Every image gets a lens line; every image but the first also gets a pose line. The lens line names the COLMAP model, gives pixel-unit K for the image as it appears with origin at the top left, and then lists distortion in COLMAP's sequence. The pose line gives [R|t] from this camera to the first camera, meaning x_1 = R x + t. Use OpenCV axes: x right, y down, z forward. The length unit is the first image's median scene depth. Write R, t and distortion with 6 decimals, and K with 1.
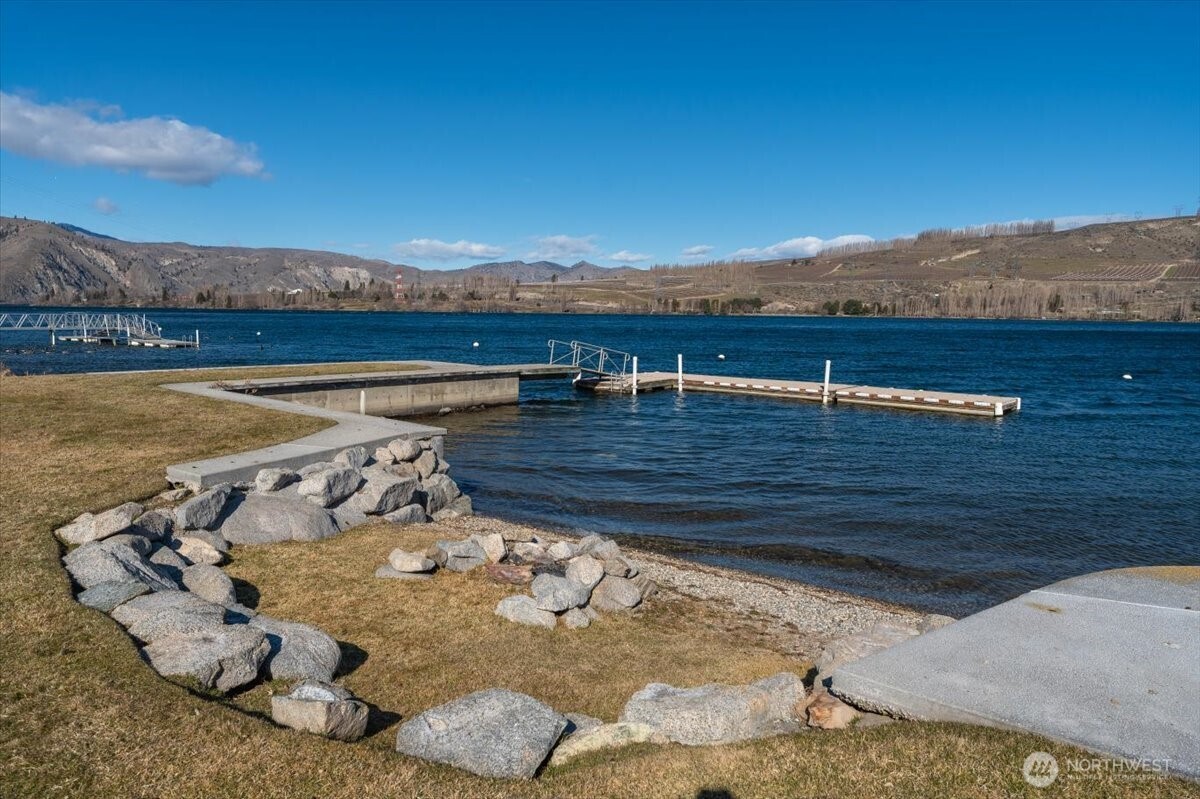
lens RADIAL K [[793.8, 0, 604.2], [0, 793.8, 384.1], [0, 0, 1]] dist [0.003388, 0.000656]
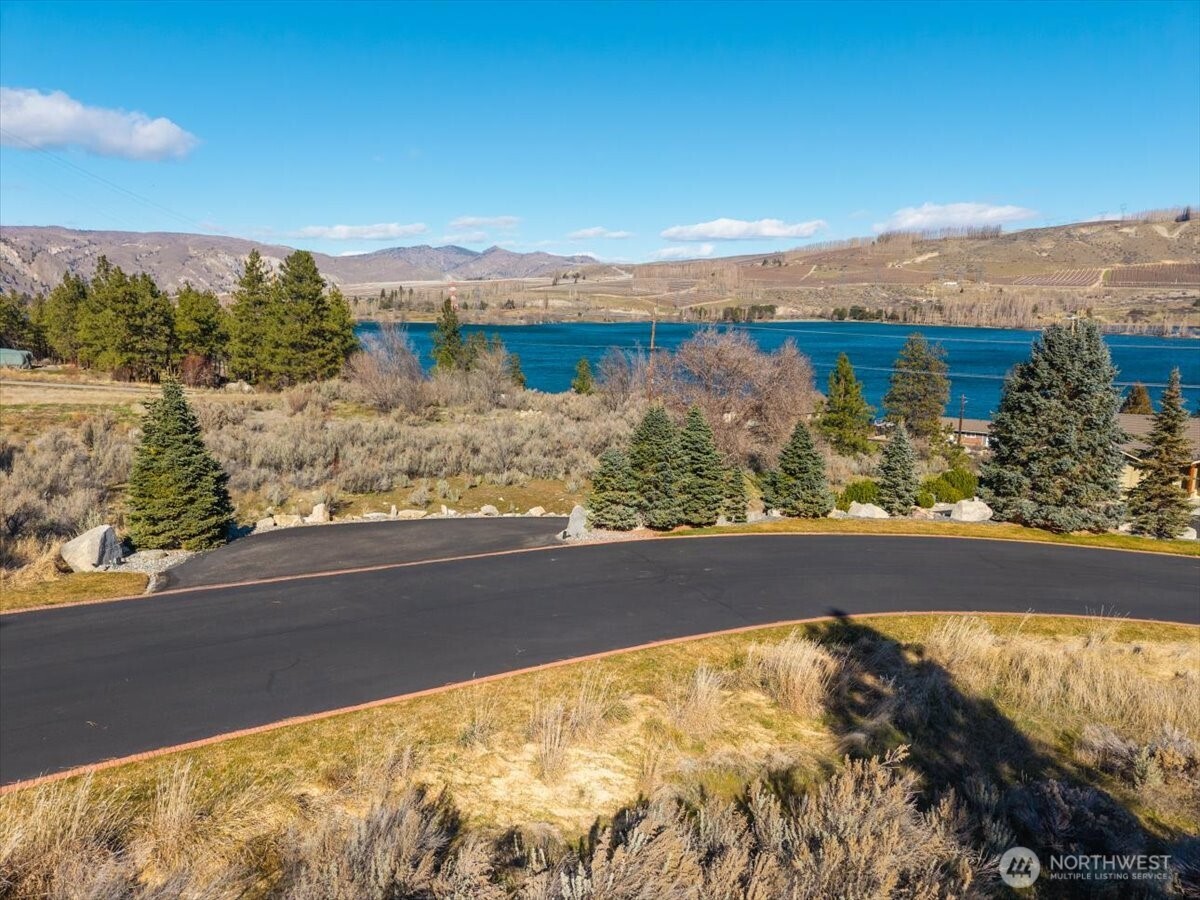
lens RADIAL K [[805.5, 0, 599.6], [0, 805.5, 451.8], [0, 0, 1]] dist [0.011052, -0.008232]
pose [[0.992970, -0.029464, 0.114645, -0.153800], [0.017851, 0.994723, 0.101035, -0.018035], [-0.117017, -0.098278, 0.988255, -0.093498]]
